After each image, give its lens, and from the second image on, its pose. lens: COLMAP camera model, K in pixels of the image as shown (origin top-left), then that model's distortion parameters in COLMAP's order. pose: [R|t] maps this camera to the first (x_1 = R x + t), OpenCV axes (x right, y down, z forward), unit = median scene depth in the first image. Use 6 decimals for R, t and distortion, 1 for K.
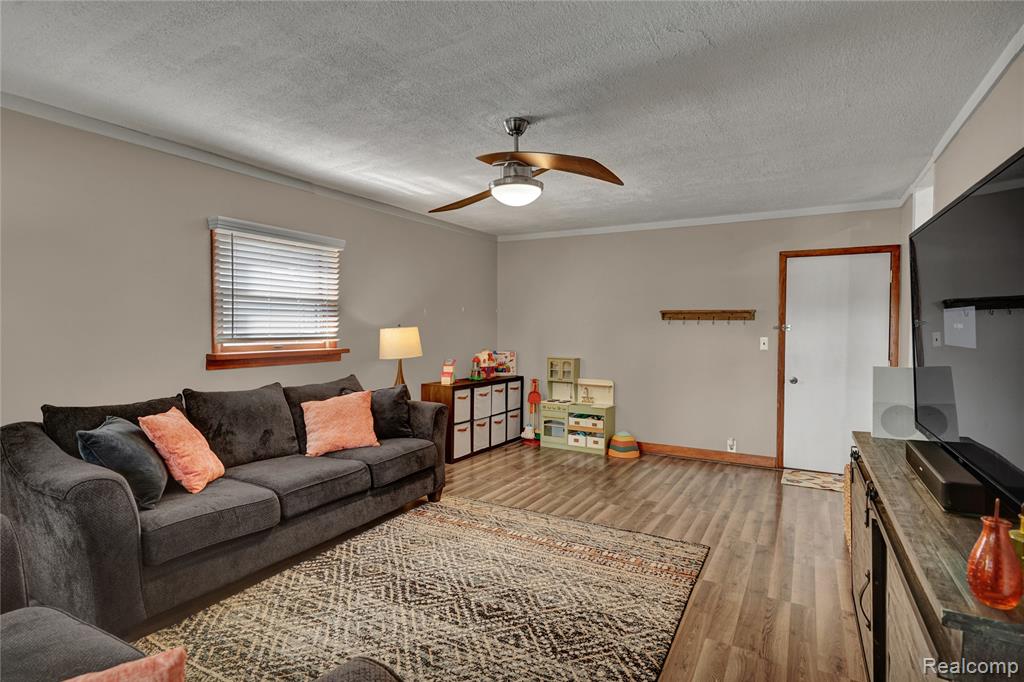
lens RADIAL K [[518.8, 0, 513.8], [0, 518.8, 333.8], [0, 0, 1]] dist [-0.002379, -0.000356]
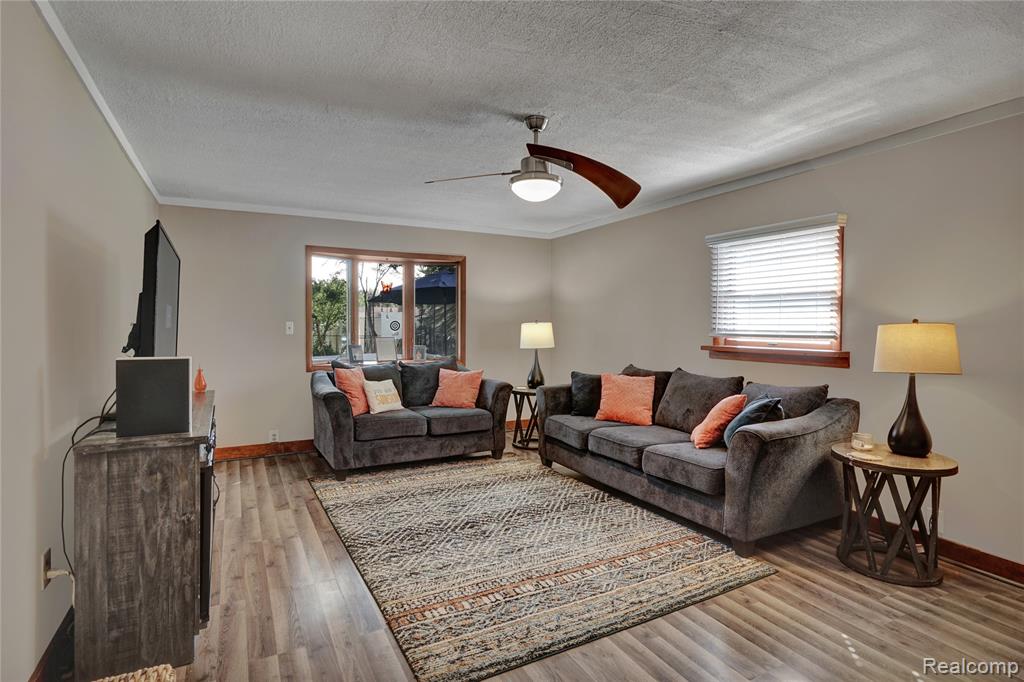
lens RADIAL K [[518.8, 0, 513.5], [0, 518.8, 336.2], [0, 0, 1]] dist [-0.002379, -0.000356]
pose [[-0.531499, 0.010915, -0.846988, 0.935210], [-0.019006, 0.999512, 0.024808, -0.007668], [0.846845, 0.029284, -0.531032, 1.585291]]
